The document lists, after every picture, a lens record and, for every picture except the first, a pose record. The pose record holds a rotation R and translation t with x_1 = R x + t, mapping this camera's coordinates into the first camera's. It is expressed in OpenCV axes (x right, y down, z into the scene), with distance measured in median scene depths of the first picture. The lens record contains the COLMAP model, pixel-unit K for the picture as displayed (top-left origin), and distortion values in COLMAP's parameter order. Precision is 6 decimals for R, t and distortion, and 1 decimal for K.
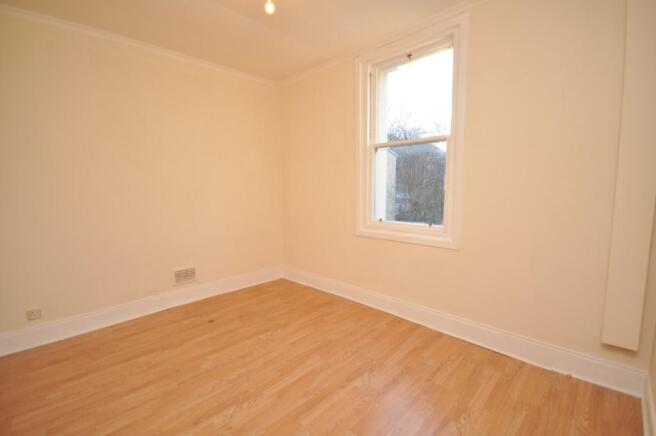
lens RADIAL K [[290.0, 0, 324.5], [0, 290.0, 223.0], [0, 0, 1]] dist [-0.000021, -0.000175]
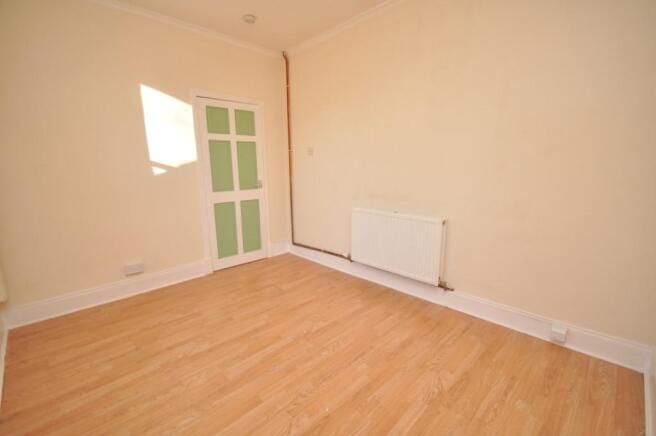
lens RADIAL K [[290.0, 0, 324.5], [0, 290.0, 223.0], [0, 0, 1]] dist [-0.000021, -0.000175]
pose [[-0.999464, 0.022794, 0.023502, -0.339199], [0.029248, 0.944208, 0.328049, -0.211315], [-0.014713, 0.328560, -0.944368, 1.746199]]
